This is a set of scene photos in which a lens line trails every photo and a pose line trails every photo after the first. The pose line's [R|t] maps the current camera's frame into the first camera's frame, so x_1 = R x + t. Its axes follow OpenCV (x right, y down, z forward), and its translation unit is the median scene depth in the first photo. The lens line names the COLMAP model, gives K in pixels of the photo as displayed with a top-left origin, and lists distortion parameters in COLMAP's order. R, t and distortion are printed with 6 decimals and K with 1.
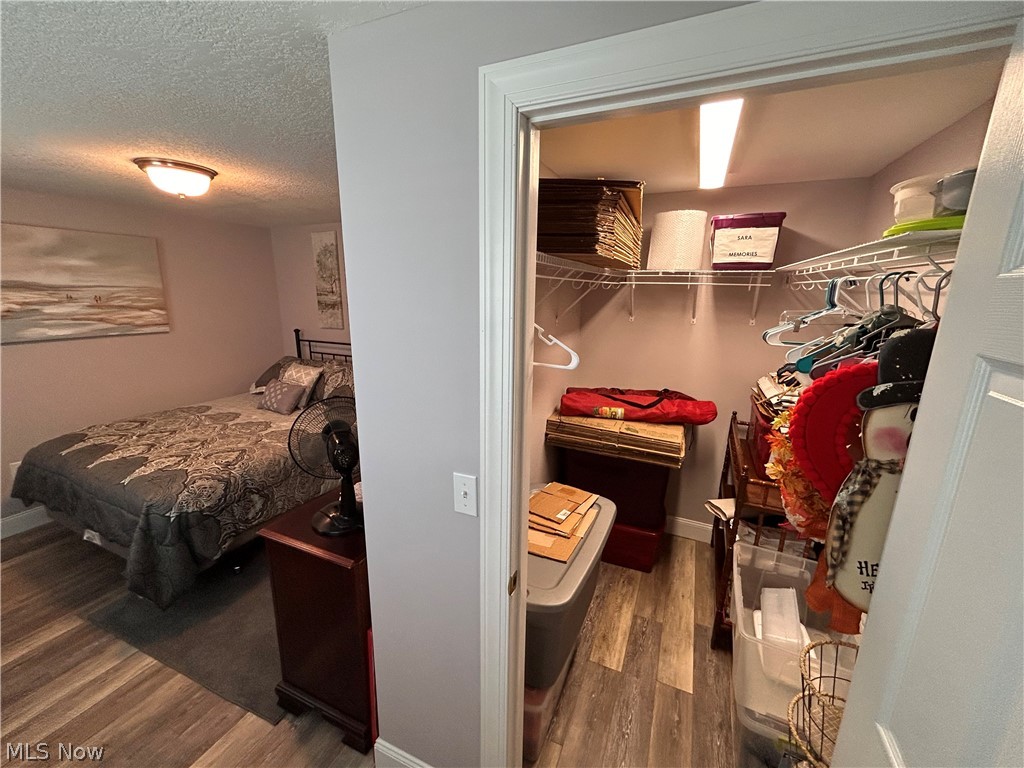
lens RADIAL K [[419.2, 0, 509.5], [0, 419.2, 385.0], [0, 0, 1]] dist [-0.000182, 0.001094]
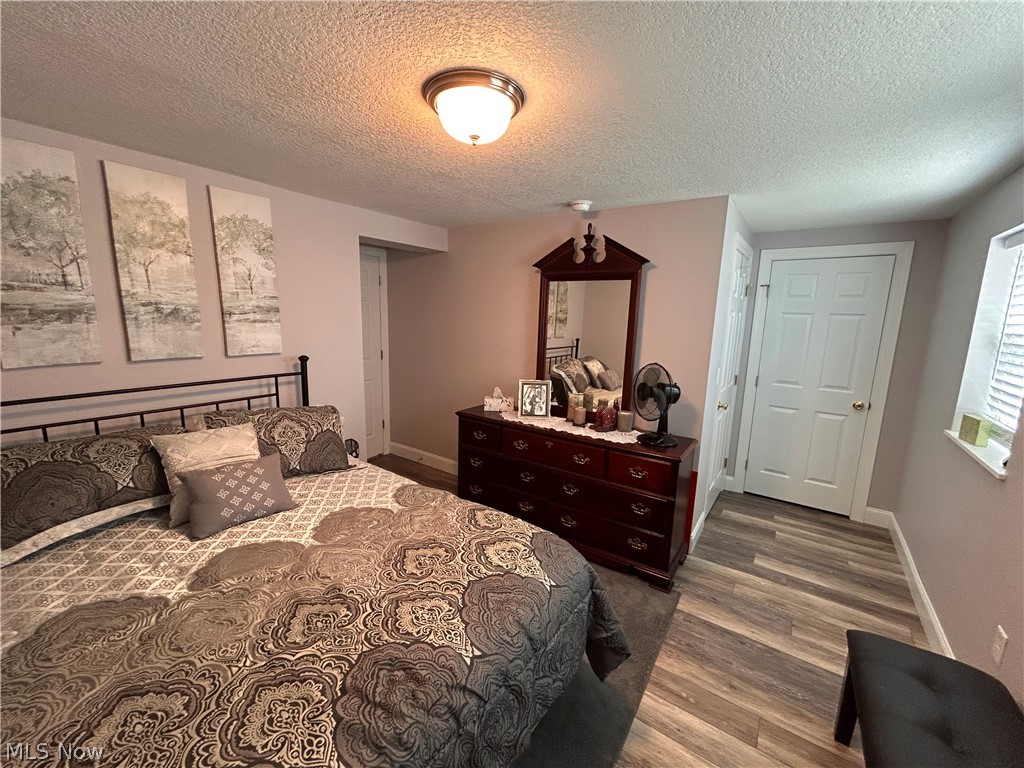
lens RADIAL K [[419.2, 0, 513.3], [0, 419.2, 384.8], [0, 0, 1]] dist [-0.000182, 0.001094]
pose [[0.172625, -0.179601, 0.968475, -0.974486], [0.189262, 0.970963, 0.146327, -0.114434], [-0.966634, 0.158036, 0.201604, 0.576537]]
